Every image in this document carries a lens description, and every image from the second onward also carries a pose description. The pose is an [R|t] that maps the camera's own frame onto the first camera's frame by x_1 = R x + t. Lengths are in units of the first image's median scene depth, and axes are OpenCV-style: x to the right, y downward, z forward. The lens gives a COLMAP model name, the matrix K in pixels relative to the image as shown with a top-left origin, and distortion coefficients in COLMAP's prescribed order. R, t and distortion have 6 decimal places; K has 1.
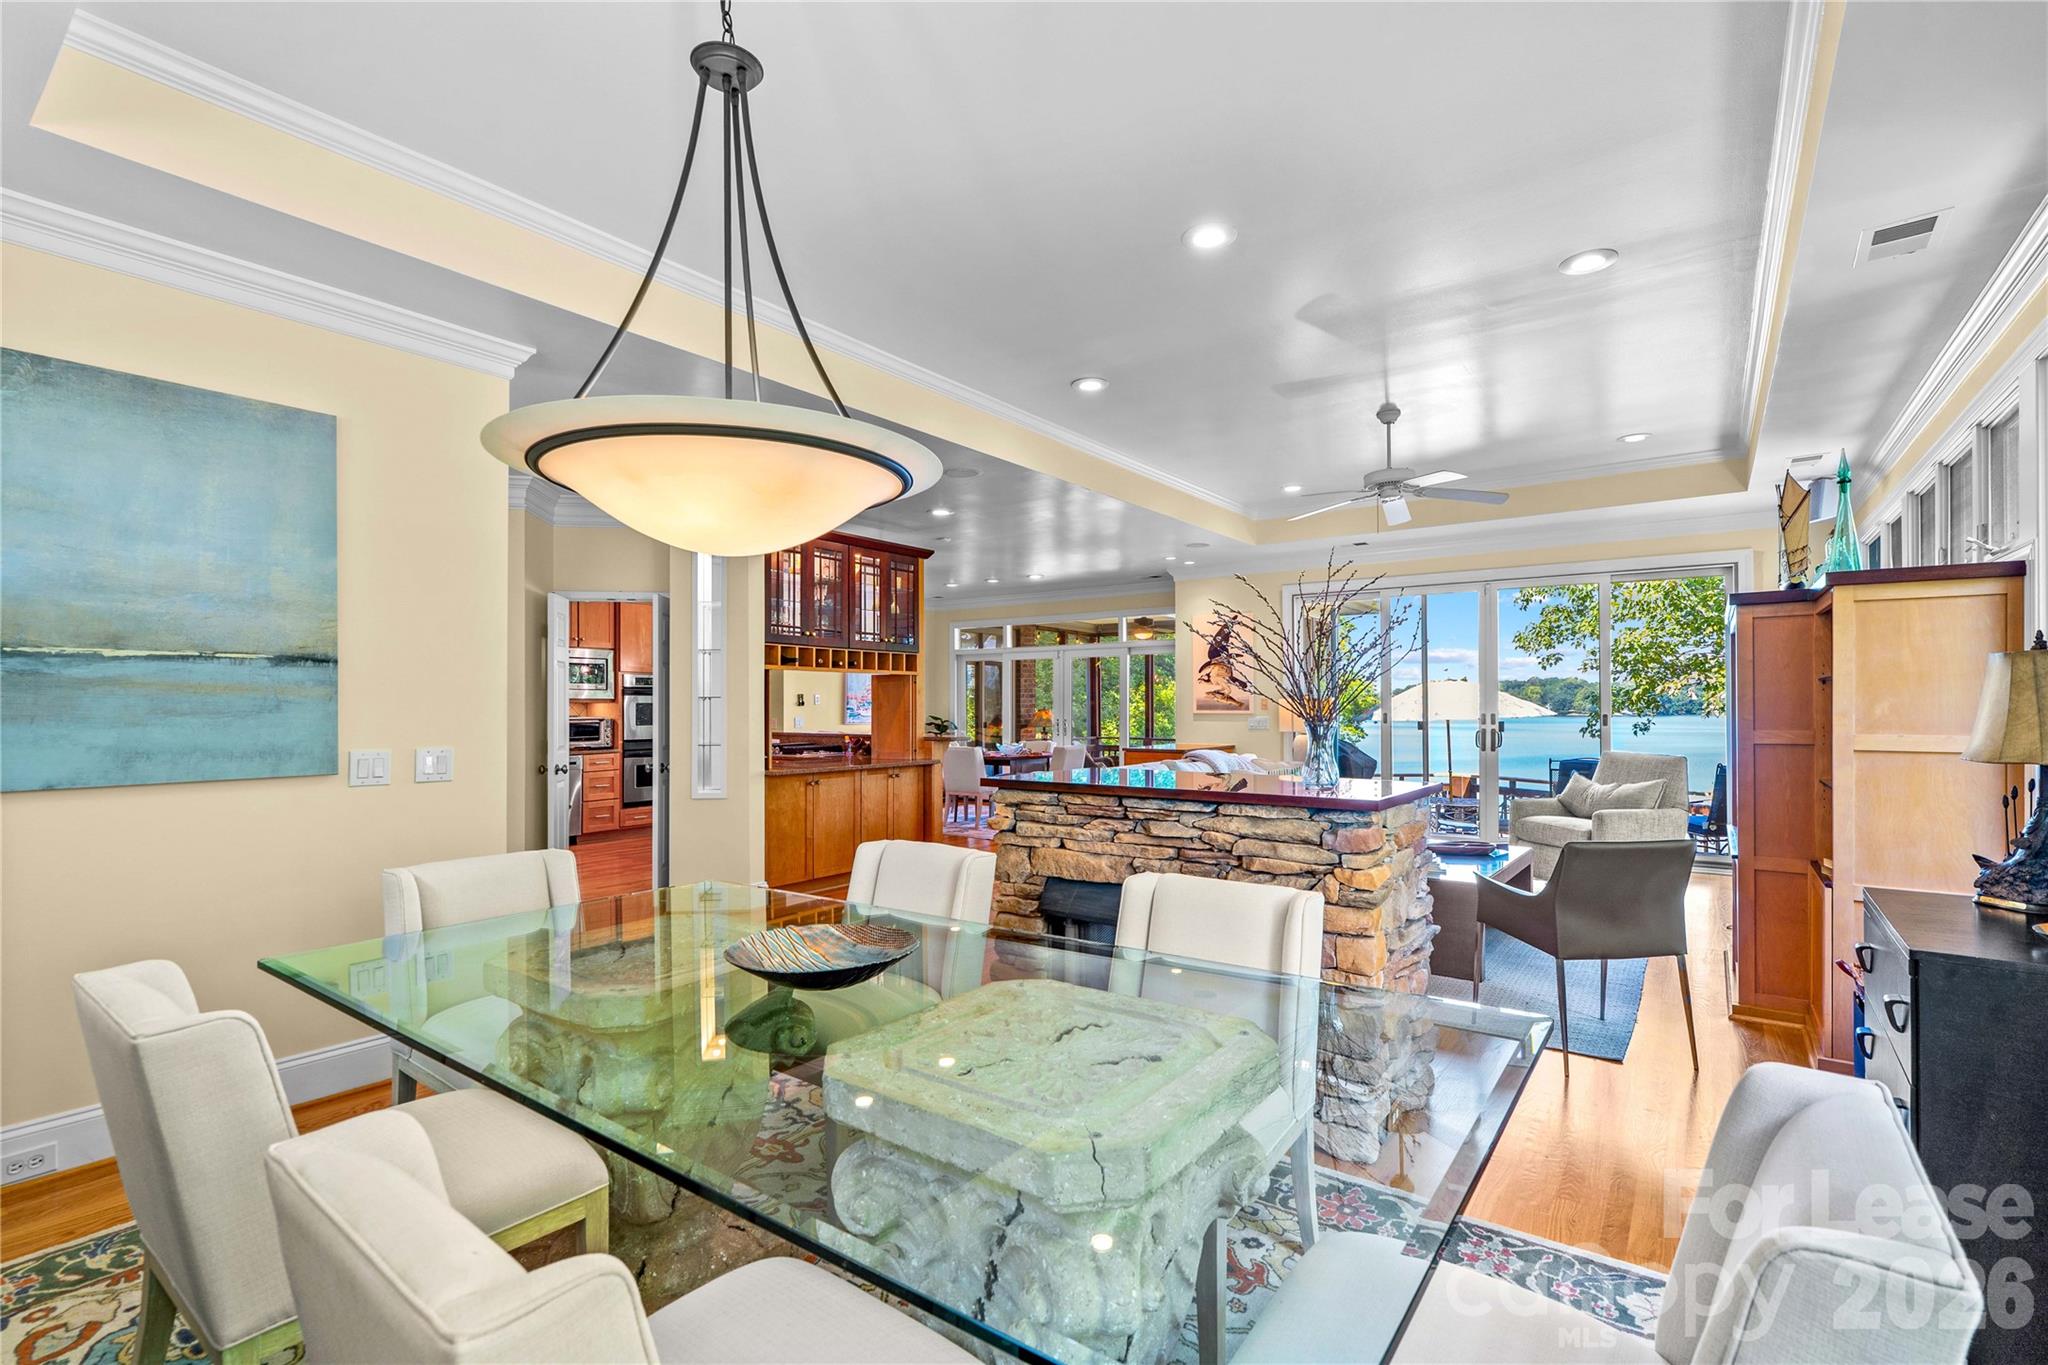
lens RADIAL K [[943.8, 0, 1031.9], [0, 943.8, 699.2], [0, 0, 1]] dist [-0.001743, -0.000054]
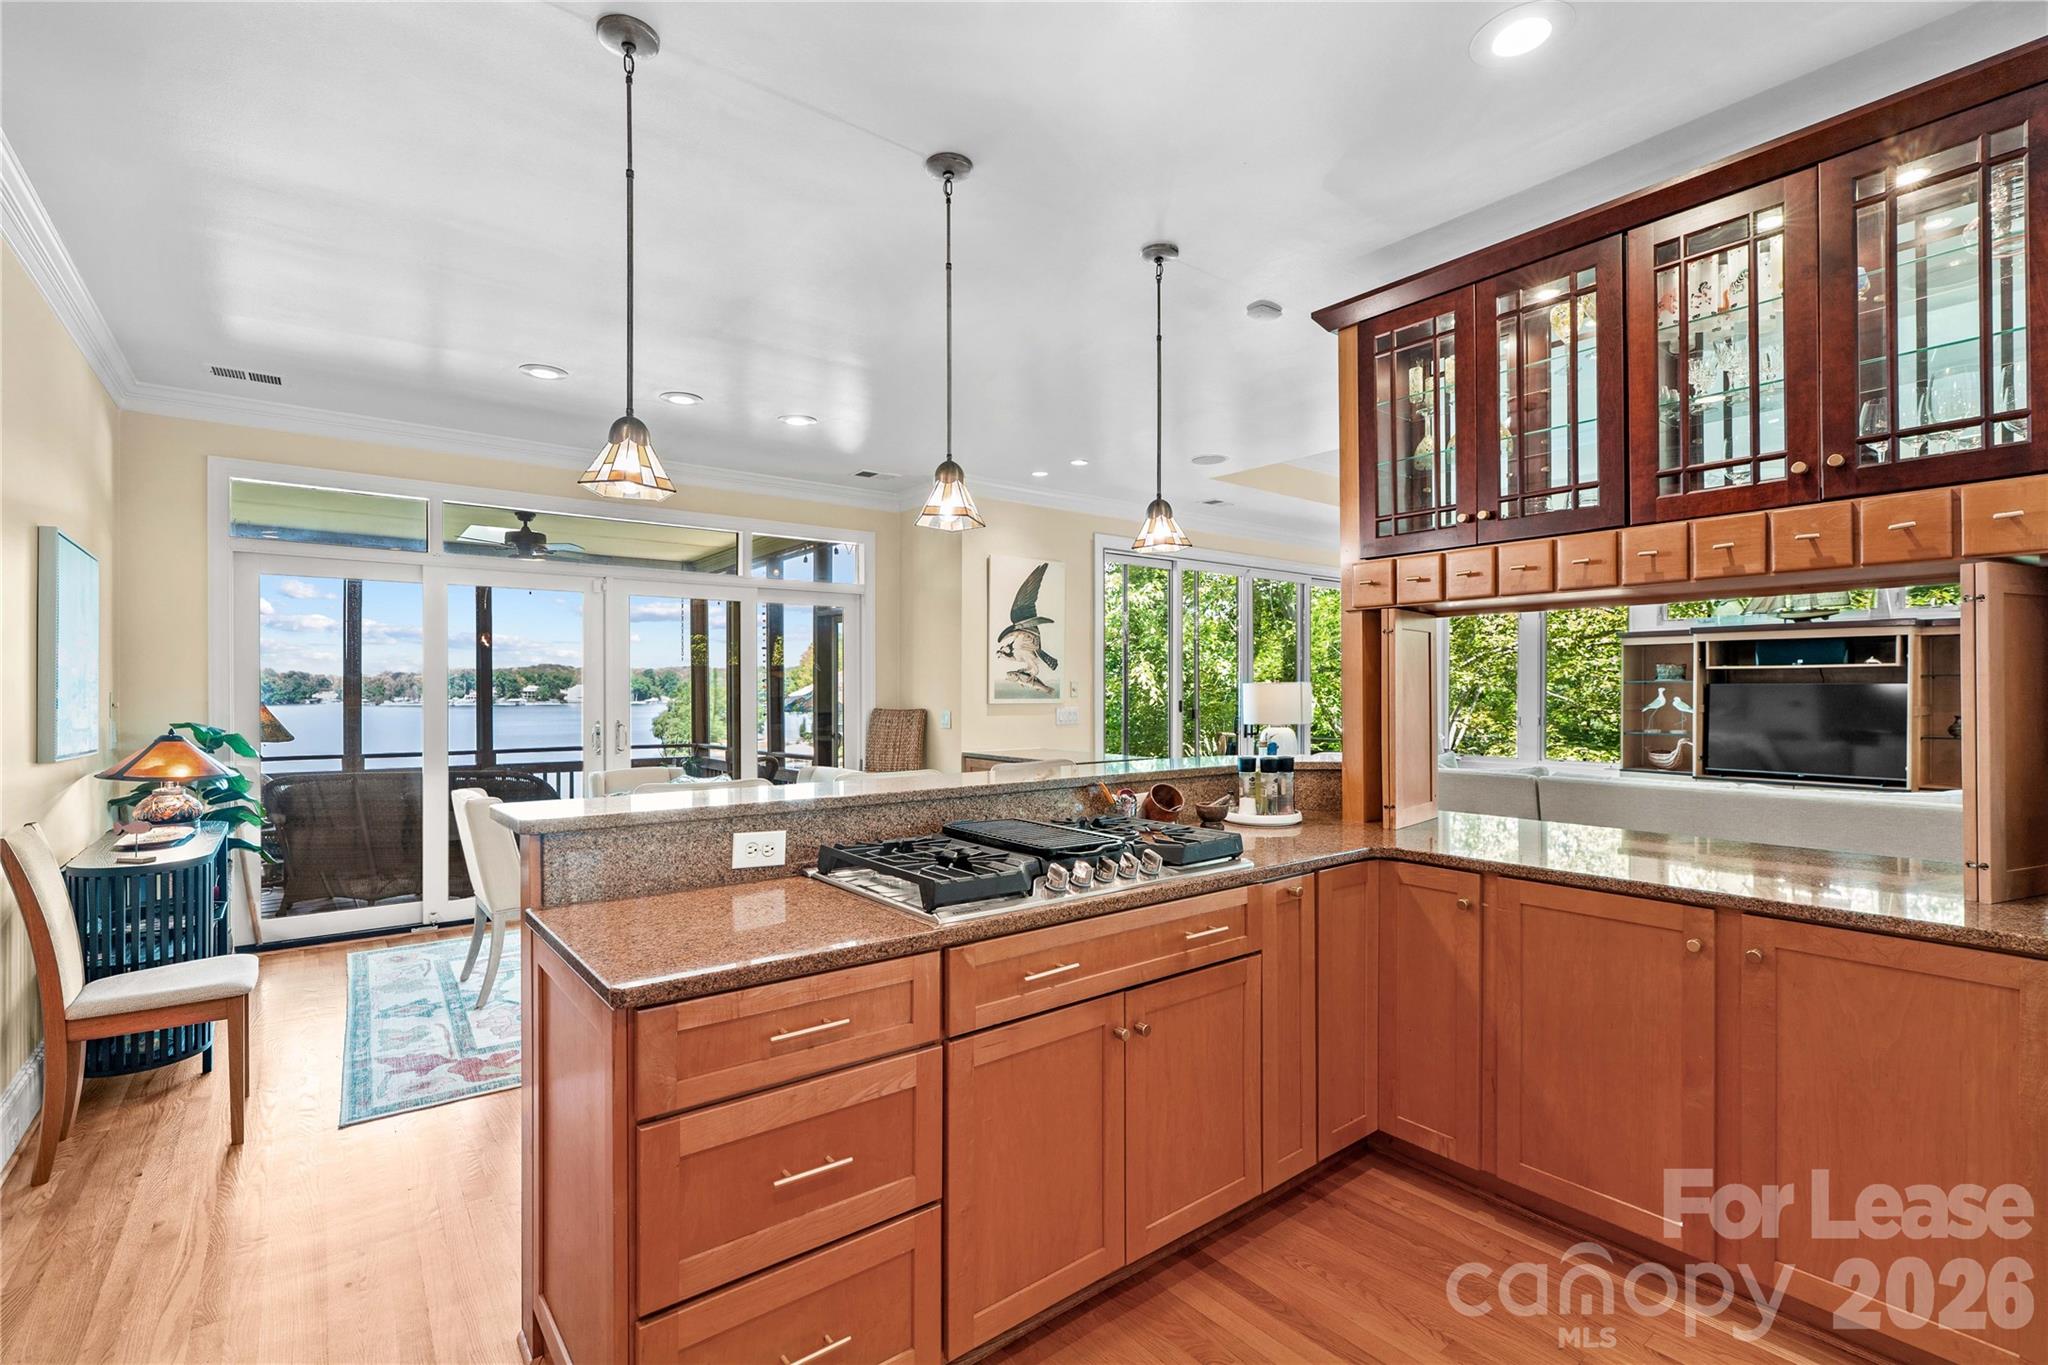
lens RADIAL K [[923.6, 0, 1032.9], [0, 923.6, 684.6], [0, 0, 1]] dist [-0.002709, -0.000238]
pose [[0.273067, 0.009604, 0.961947, -0.463947], [-0.006026, 0.999948, -0.008272, 0.007174], [-0.961976, -0.003538, 0.273110, 0.847677]]
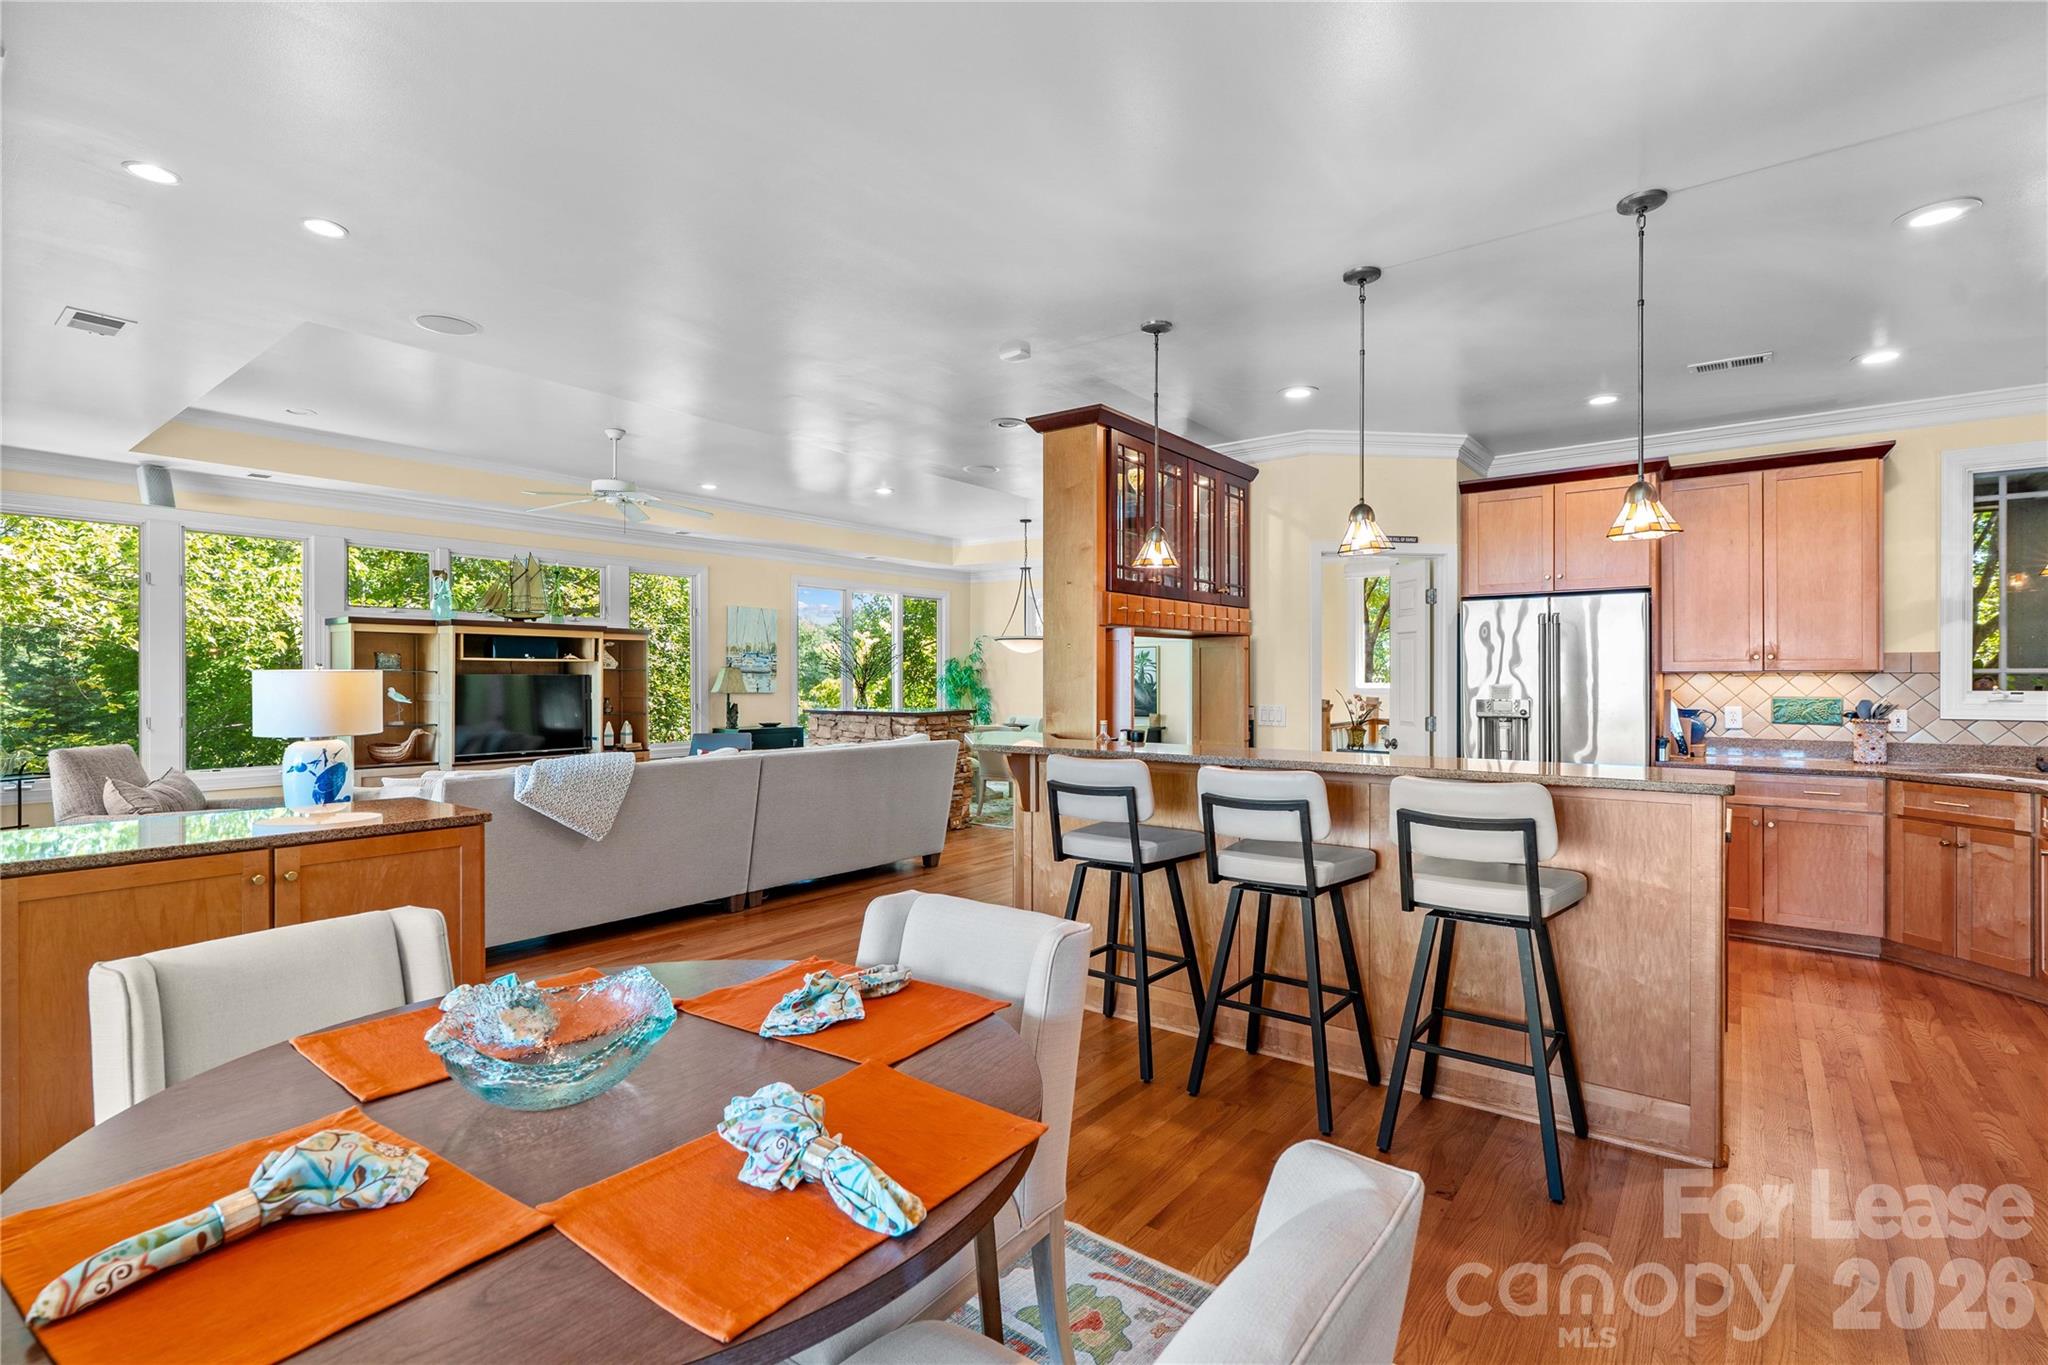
lens RADIAL K [[945.0, 0, 1019.0], [0, 945.0, 679.5], [0, 0, 1]] dist [0.000350, 0.000552]
pose [[-0.999099, 0.004214, 0.042220, -0.104065], [0.004013, 0.999980, -0.004829, 0.007430], [-0.042239, -0.004655, -0.999097, 1.290102]]
